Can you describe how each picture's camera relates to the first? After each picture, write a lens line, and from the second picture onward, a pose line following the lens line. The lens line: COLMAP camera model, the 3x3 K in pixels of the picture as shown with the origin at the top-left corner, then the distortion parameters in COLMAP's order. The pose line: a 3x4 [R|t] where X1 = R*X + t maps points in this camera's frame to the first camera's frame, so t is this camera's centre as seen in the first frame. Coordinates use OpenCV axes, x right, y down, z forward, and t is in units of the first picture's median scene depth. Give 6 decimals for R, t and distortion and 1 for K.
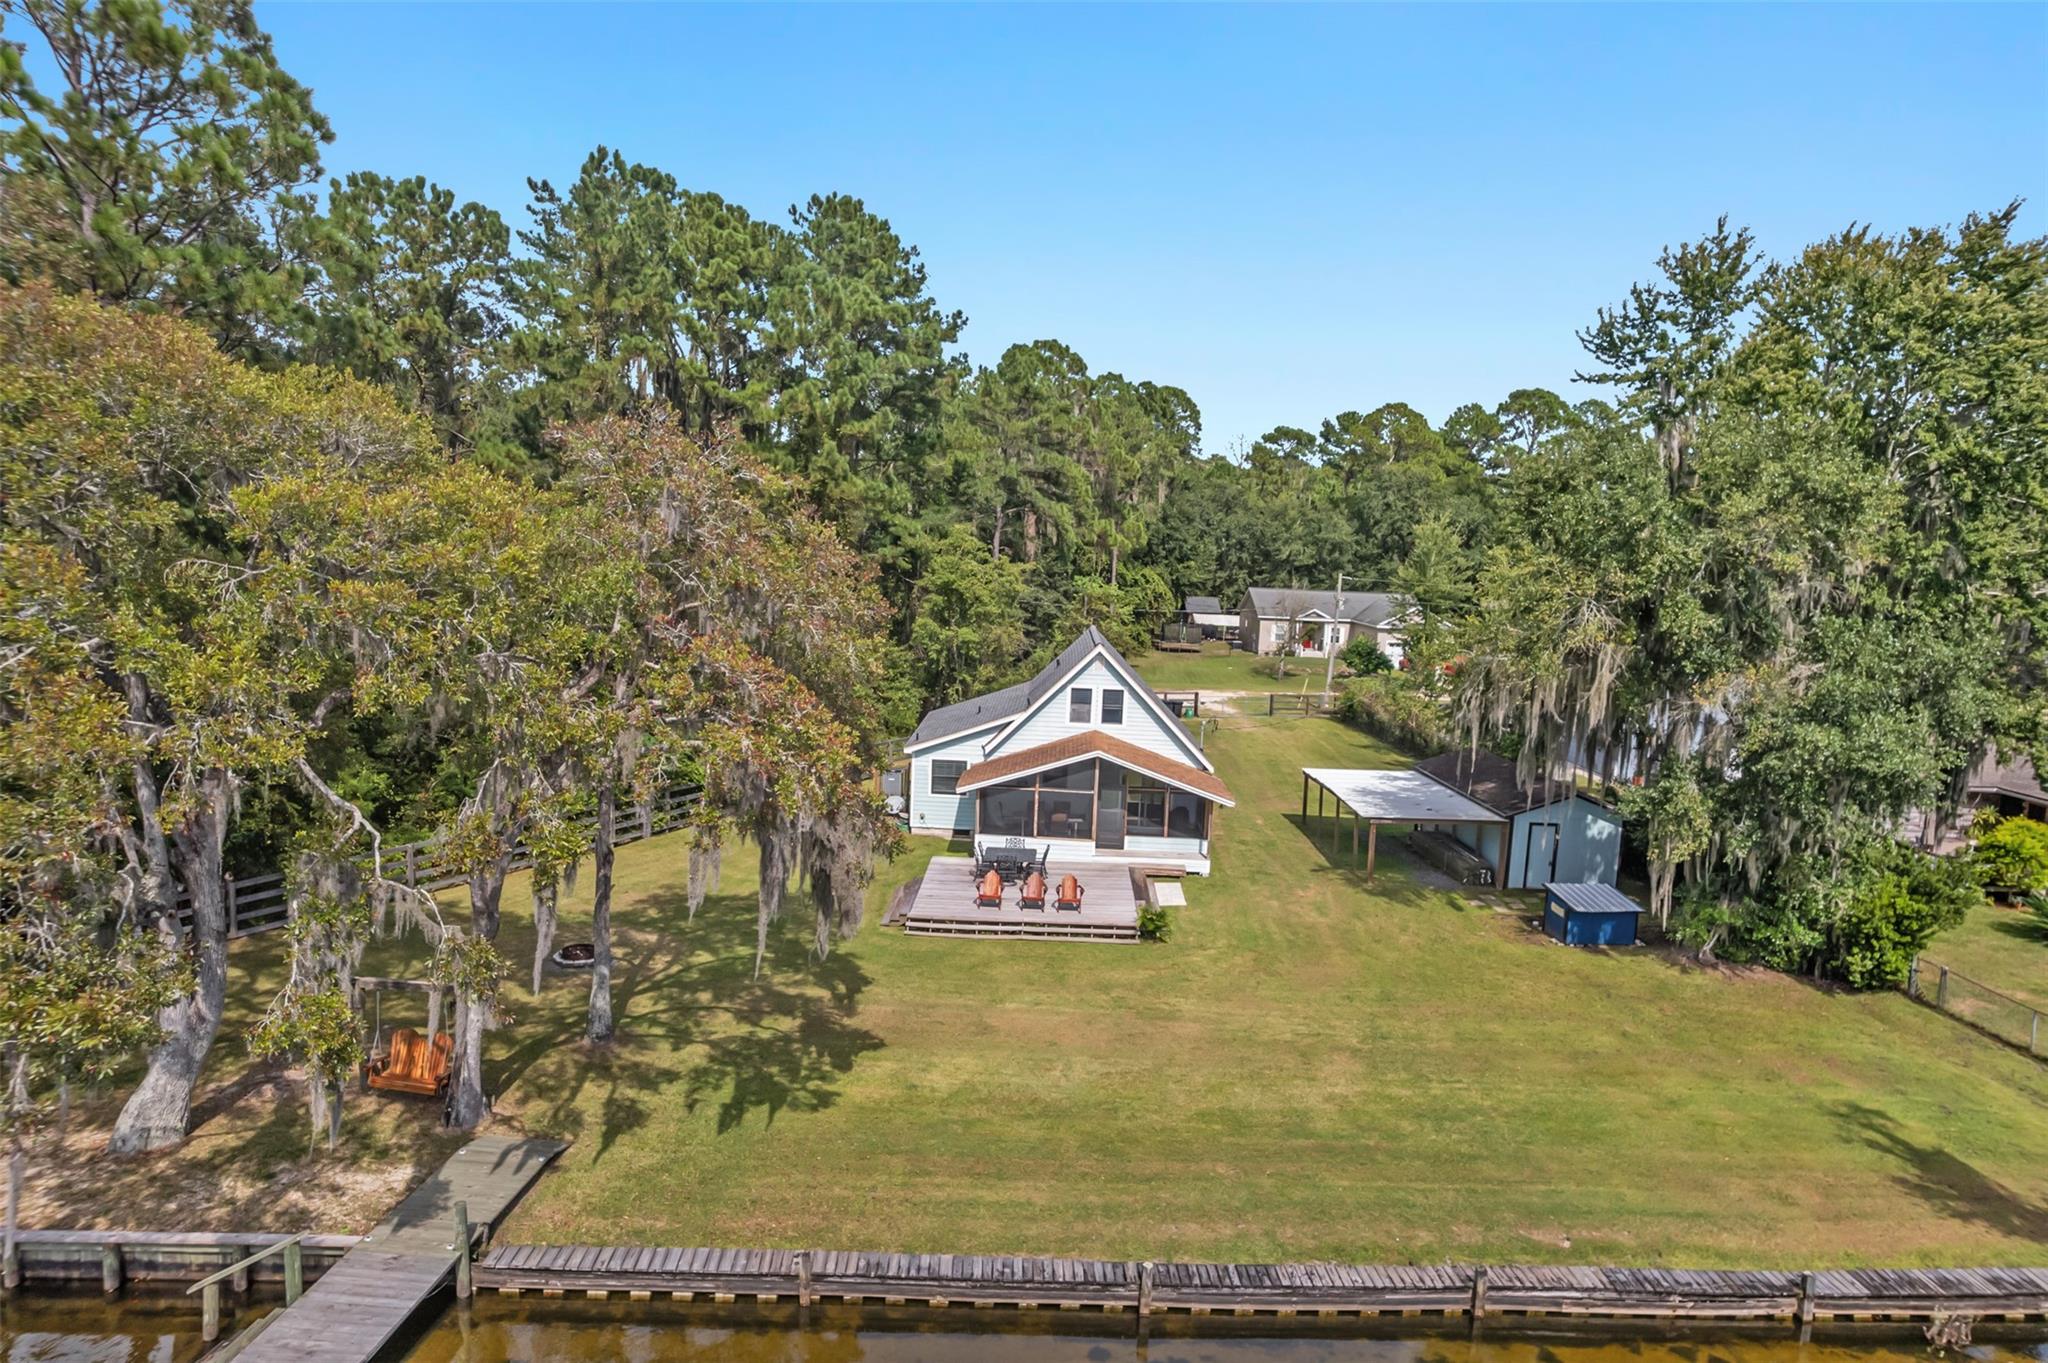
lens RADIAL K [[1310.6, 0, 1029.8], [0, 1310.6, 701.5], [0, 0, 1]] dist [-0.078040, 0.068496]
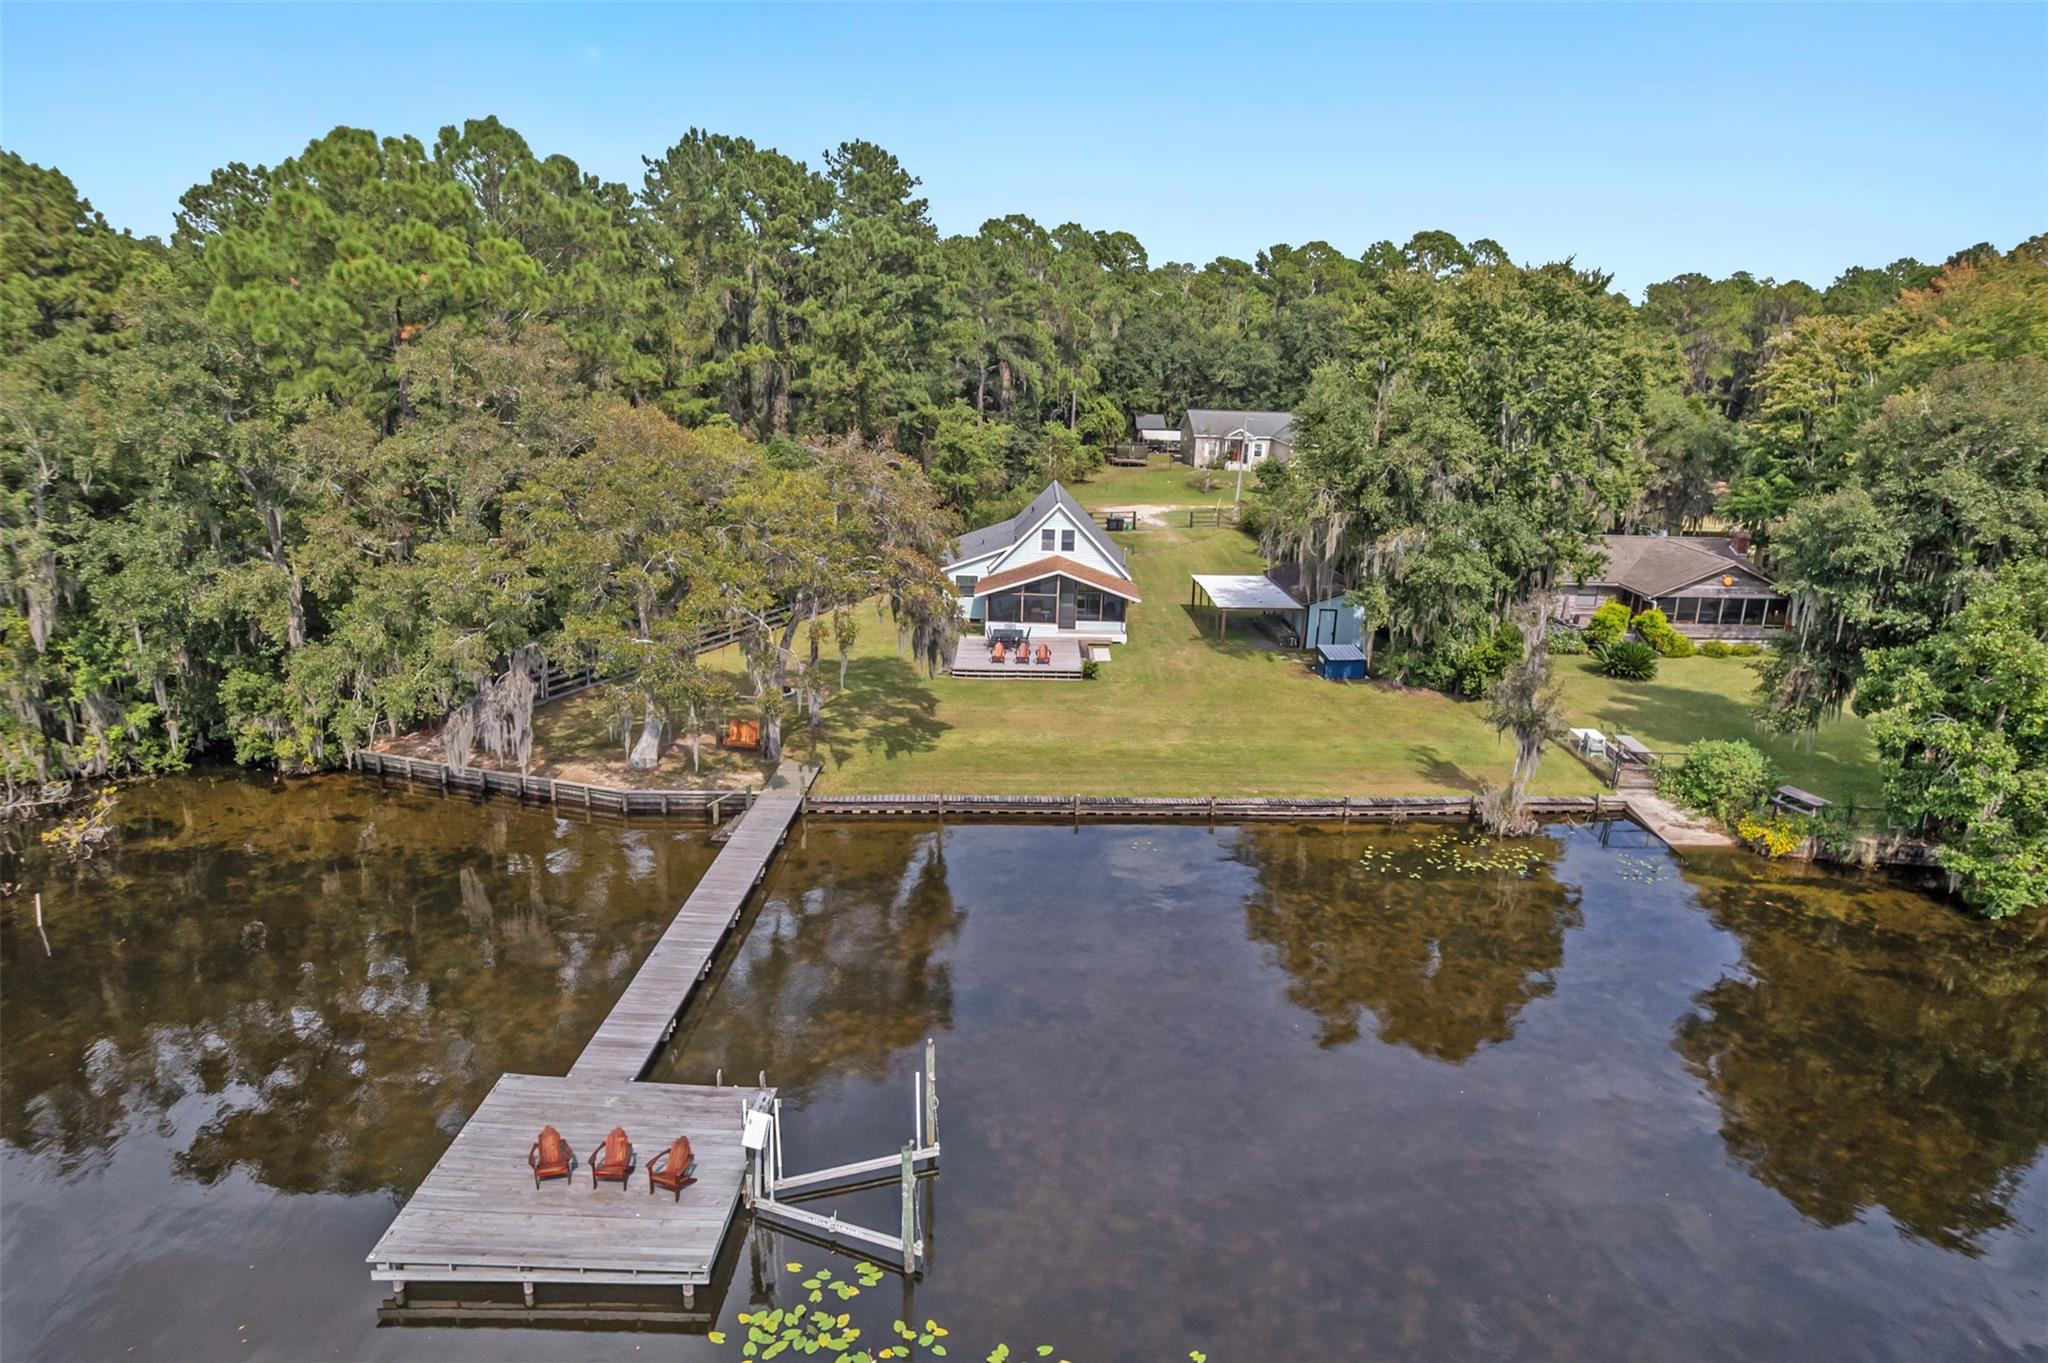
lens RADIAL K [[1310.6, 0, 1029.8], [0, 1310.6, 701.5], [0, 0, 1]] dist [-0.078040, 0.068496]
pose [[0.999557, -0.019955, 0.022094, -0.026725], [0.016035, 0.986128, 0.165212, -0.078683], [-0.025084, -0.164784, 0.986011, -0.716327]]
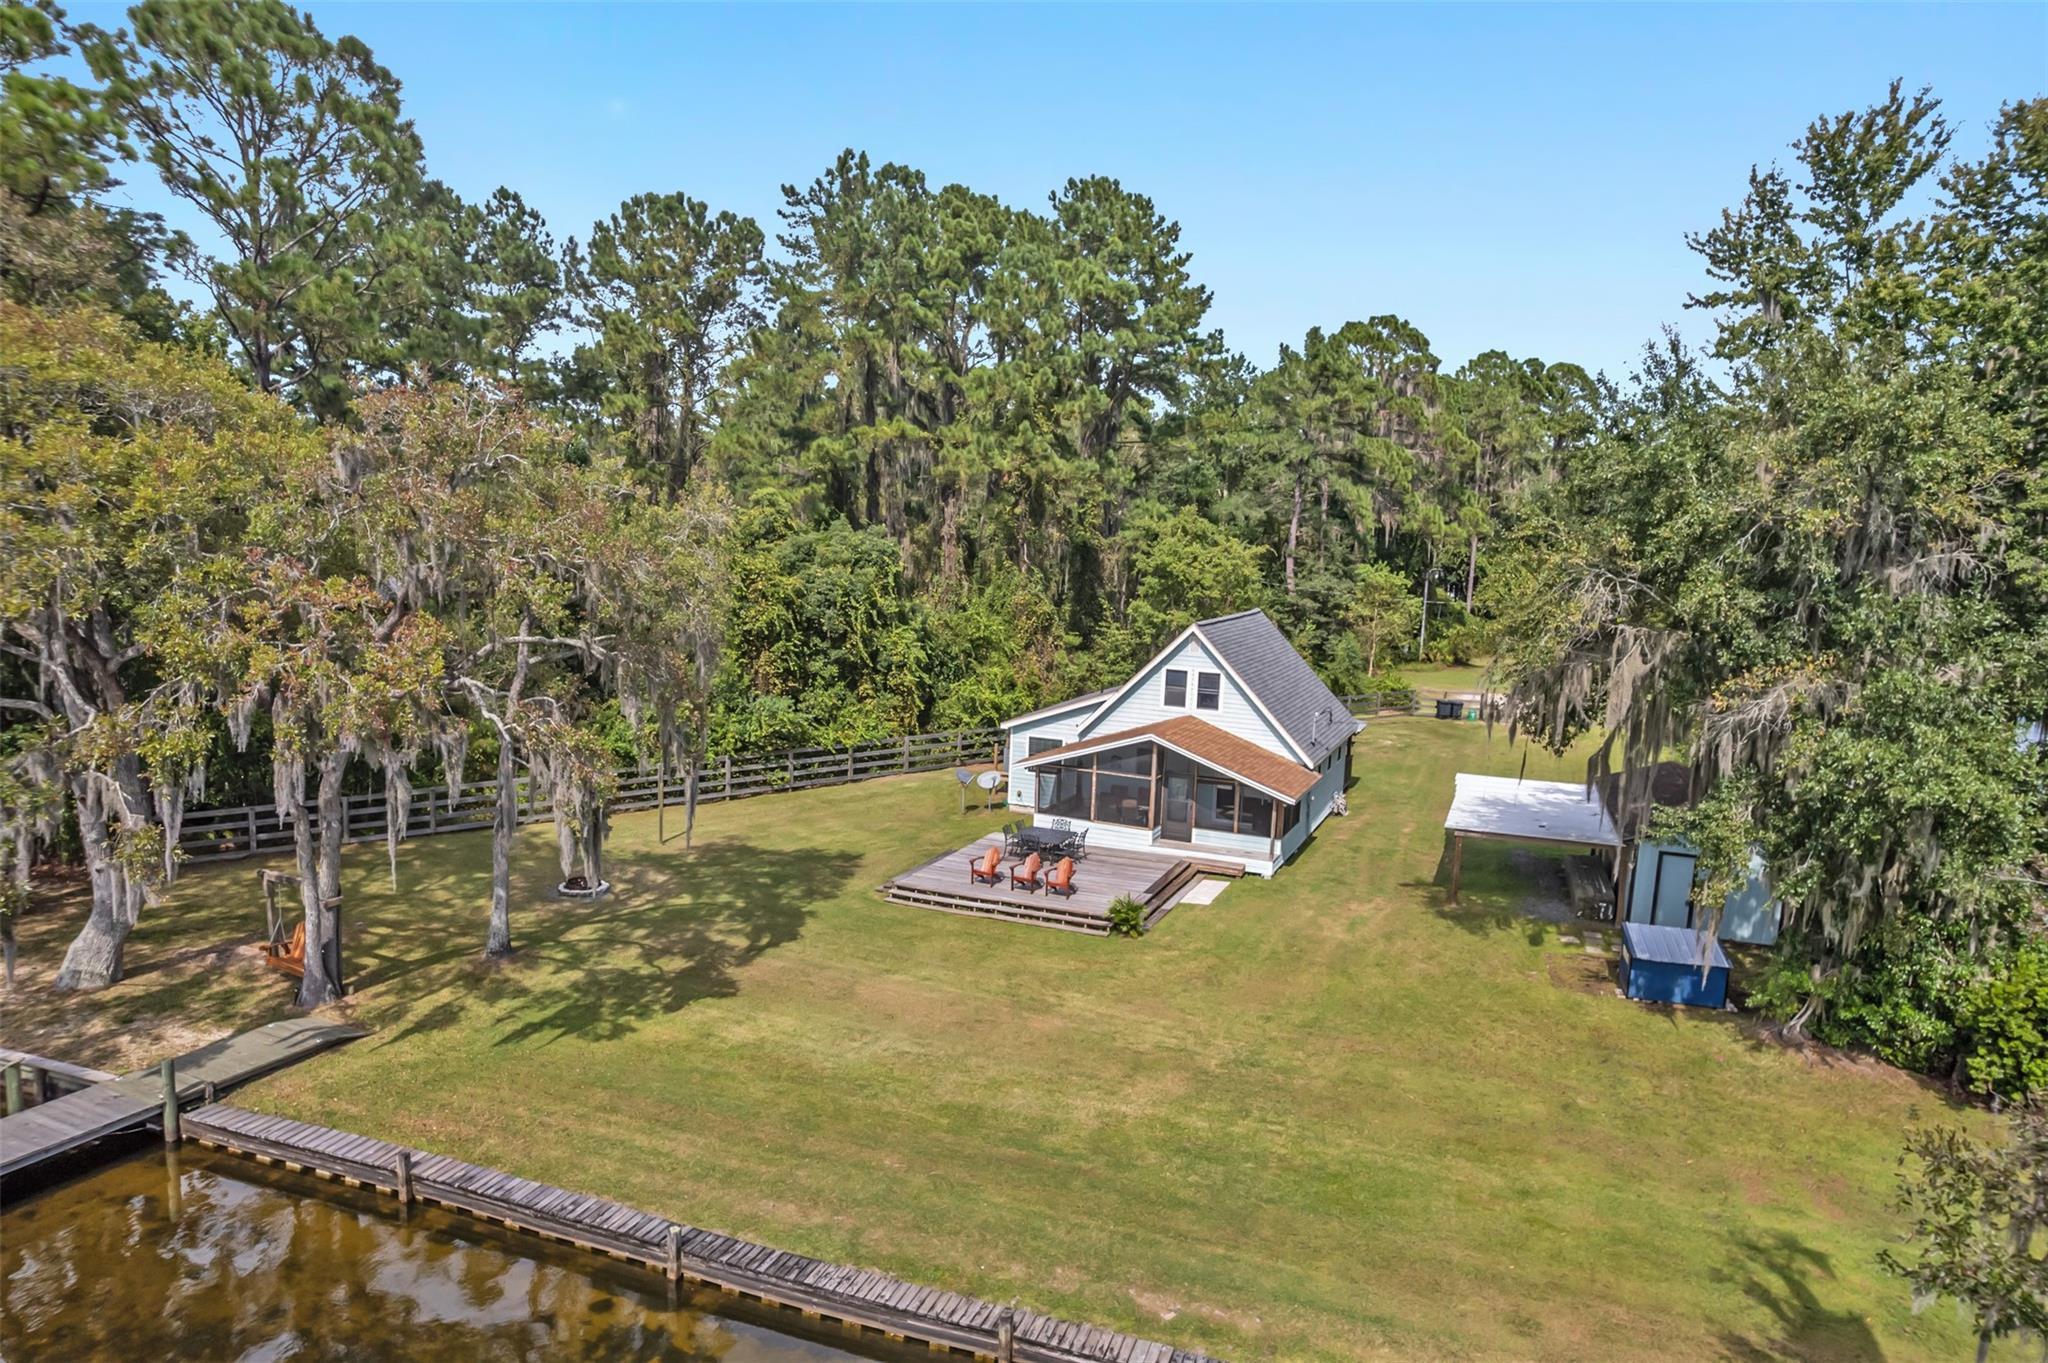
lens RADIAL K [[1310.6, 0, 1029.8], [0, 1310.6, 701.5], [0, 0, 1]] dist [-0.078040, 0.068496]
pose [[0.932273, 0.047852, -0.358577, 0.329016], [-0.047401, 0.998825, 0.010055, 0.009567], [0.358637, 0.007623, 0.933446, 0.095119]]
